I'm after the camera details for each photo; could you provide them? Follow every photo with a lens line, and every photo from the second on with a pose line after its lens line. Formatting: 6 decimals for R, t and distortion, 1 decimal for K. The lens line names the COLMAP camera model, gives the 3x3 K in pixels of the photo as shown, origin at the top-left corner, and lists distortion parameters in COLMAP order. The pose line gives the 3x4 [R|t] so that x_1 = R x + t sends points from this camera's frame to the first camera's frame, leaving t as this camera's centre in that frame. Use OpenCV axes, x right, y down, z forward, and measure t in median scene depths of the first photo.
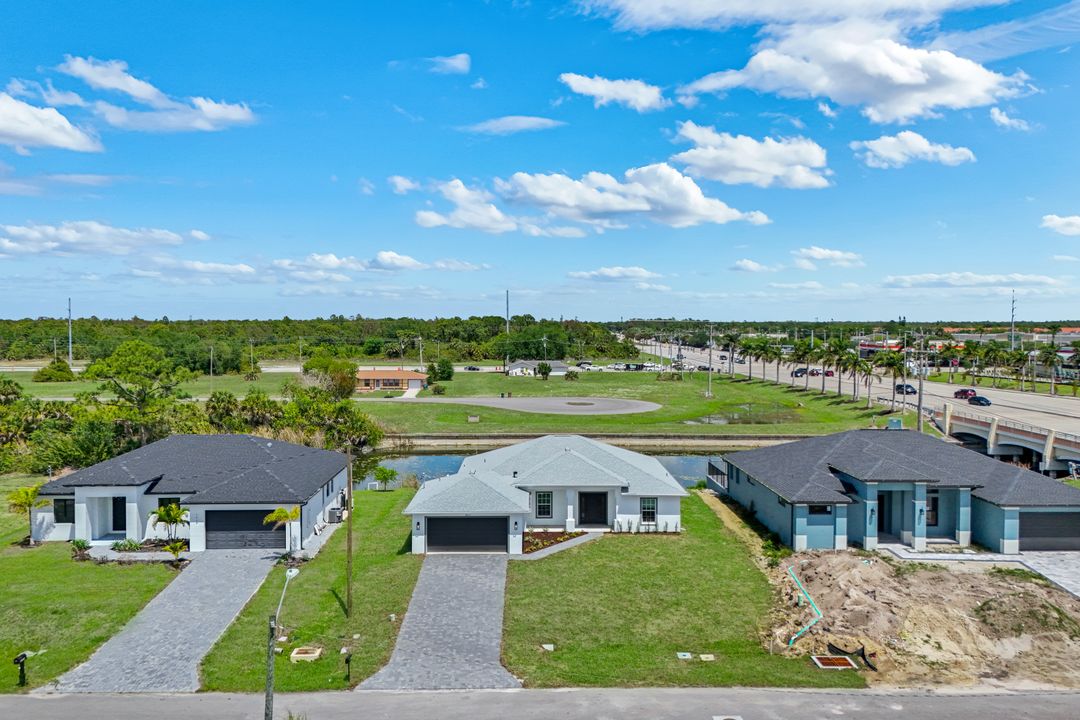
lens RADIAL K [[758.6, 0, 538.9], [0, 758.6, 323.4], [0, 0, 1]] dist [-0.000947, 0.000104]
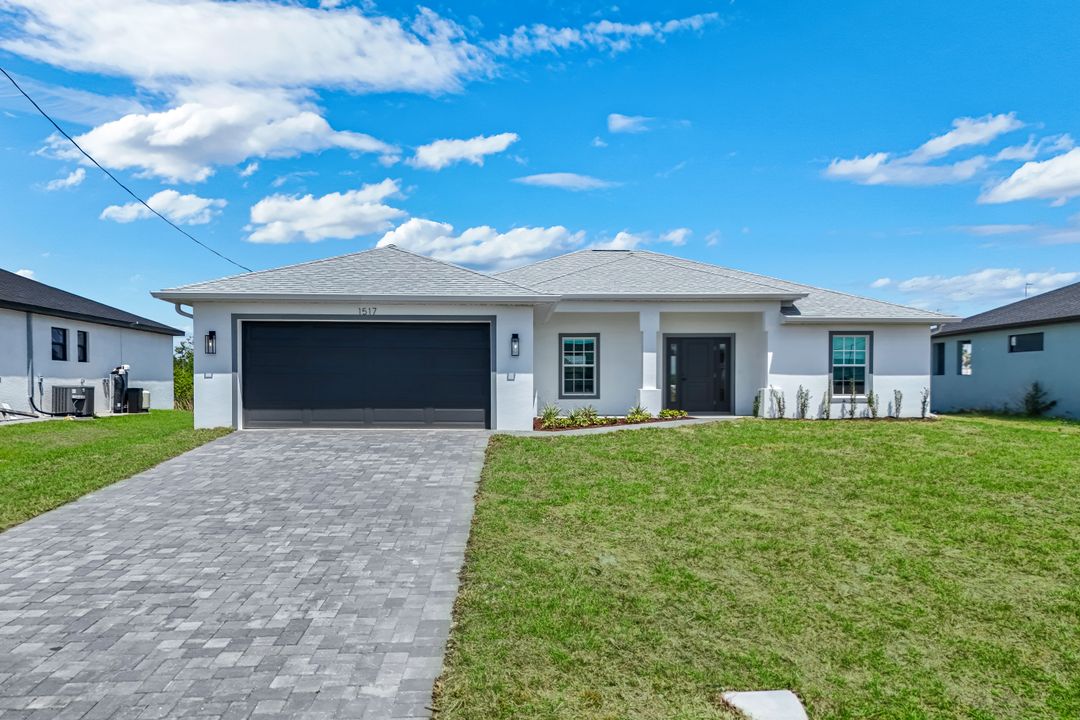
lens RADIAL K [[758.6, 0, 538.9], [0, 758.6, 323.4], [0, 0, 1]] dist [-0.000947, 0.000104]
pose [[0.999707, 0.004846, 0.023722, -0.025483], [-0.002532, 0.995320, -0.096600, 0.266150], [-0.024080, 0.096511, 0.995041, 0.615832]]
